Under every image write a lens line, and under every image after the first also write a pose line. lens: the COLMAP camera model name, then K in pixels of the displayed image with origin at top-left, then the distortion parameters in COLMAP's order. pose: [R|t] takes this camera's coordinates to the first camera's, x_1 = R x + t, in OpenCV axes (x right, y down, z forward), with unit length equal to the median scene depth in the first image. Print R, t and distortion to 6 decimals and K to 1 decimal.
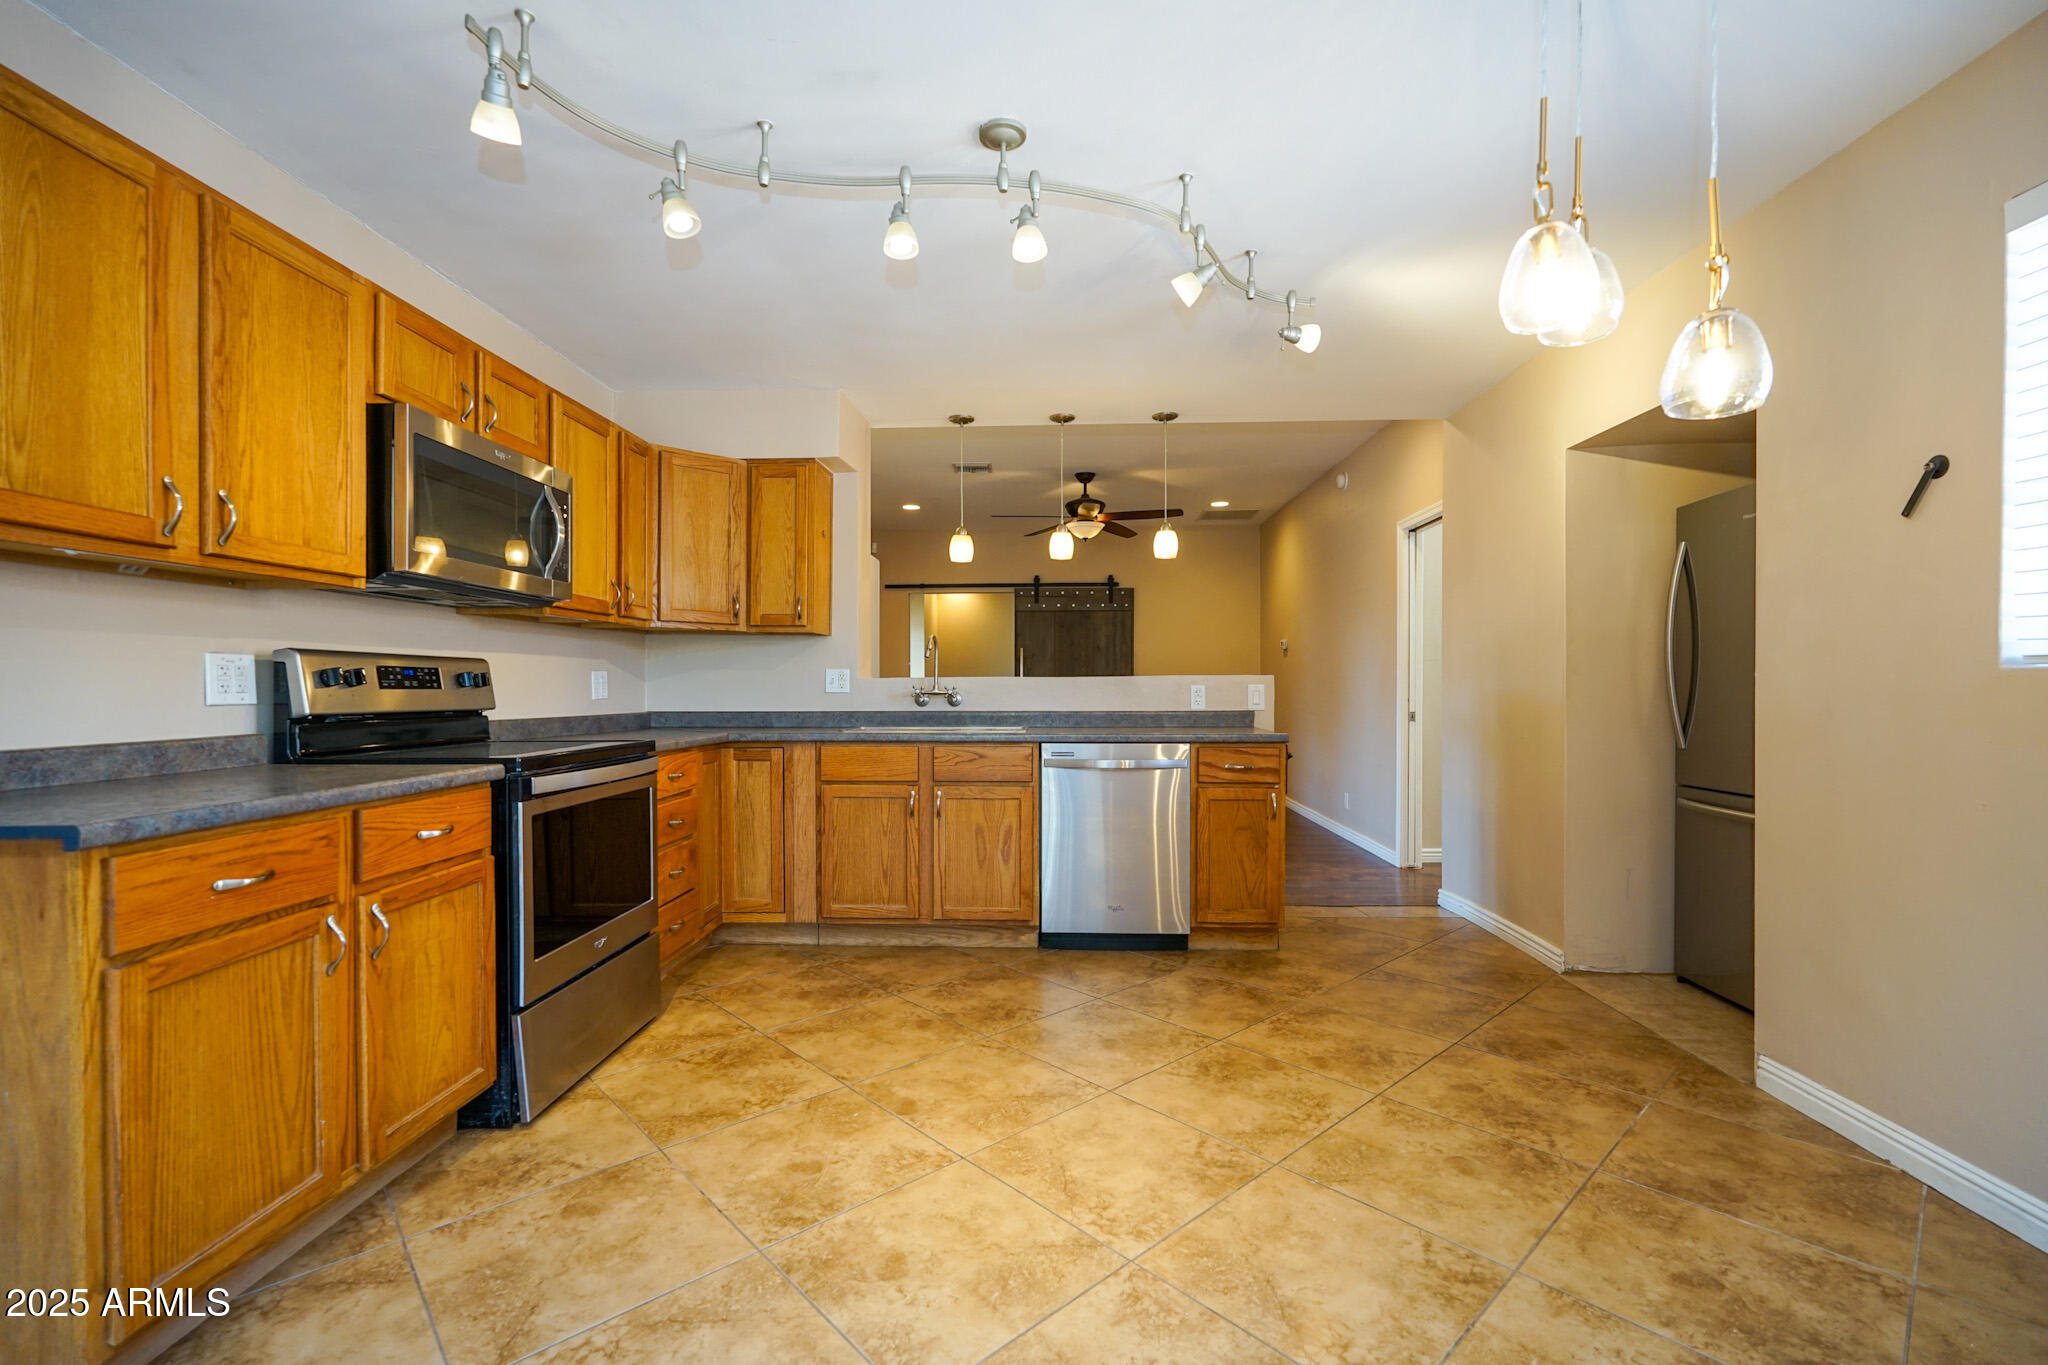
lens RADIAL K [[900.9, 0, 1020.9], [0, 900.9, 688.6], [0, 0, 1]] dist [-0.025006, 0.009978]
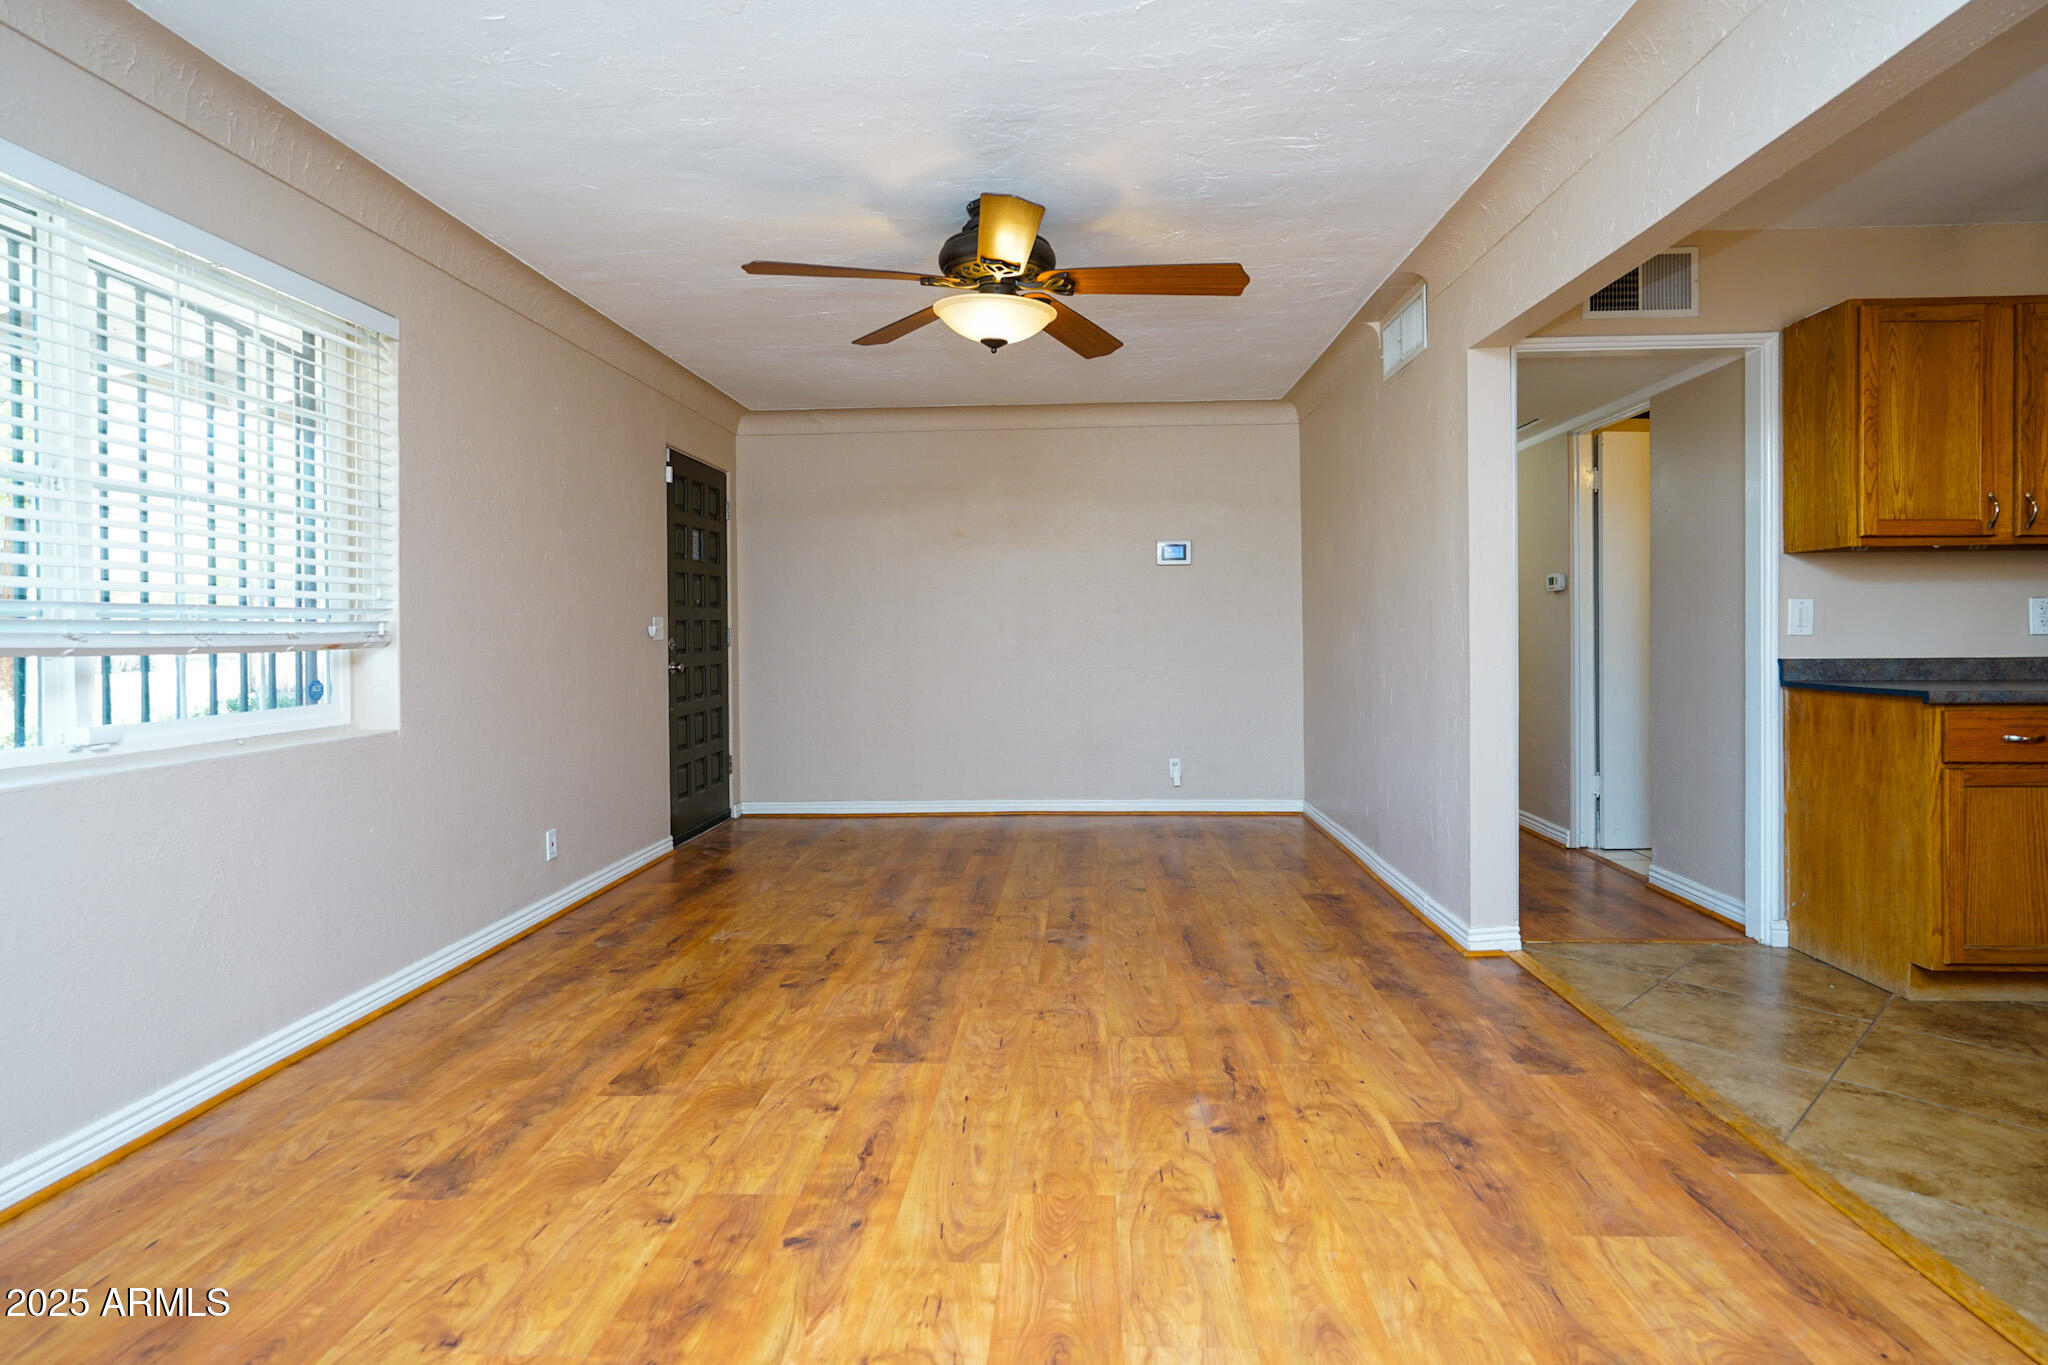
lens RADIAL K [[1051.3, 0, 1032.5], [0, 1051.3, 643.7], [0, 0, 1]] dist [-0.000422, -0.000077]
pose [[0.003847, 0.016275, -0.999860, 0.917483], [0.005695, 0.999851, 0.016297, -0.003724], [0.999976, -0.005757, 0.003753, -0.730241]]
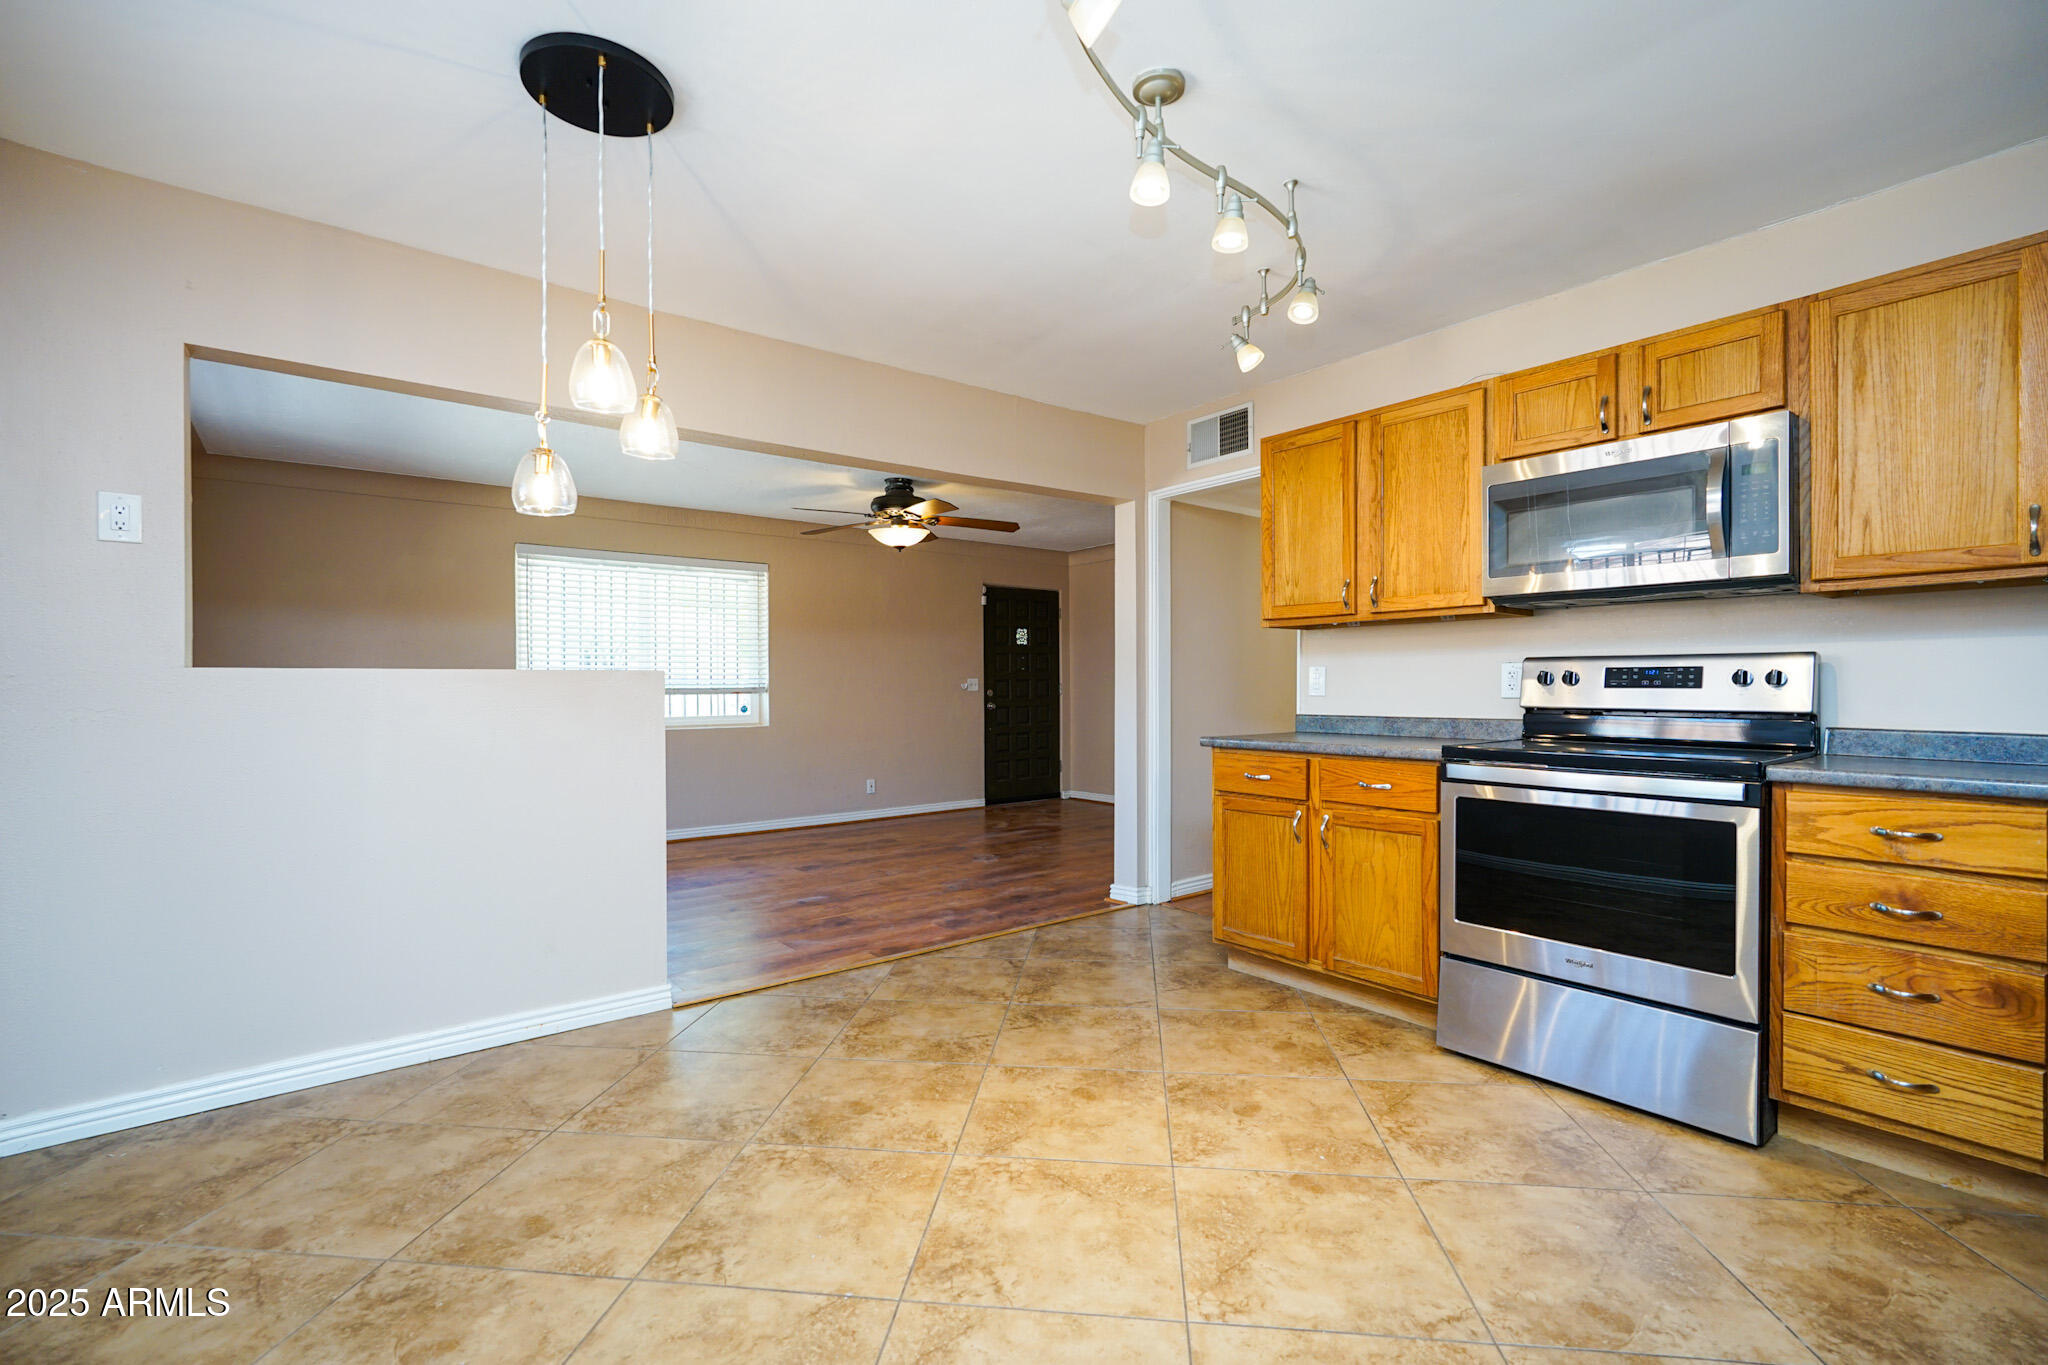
lens RADIAL K [[900.9, 0, 1020.9], [0, 900.9, 688.6], [0, 0, 1]] dist [-0.025006, 0.009978]
pose [[-0.761693, 0.006615, -0.647904, 0.828789], [0.003659, 0.999976, 0.005909, -0.011285], [0.647928, 0.002130, -0.761699, 1.947233]]
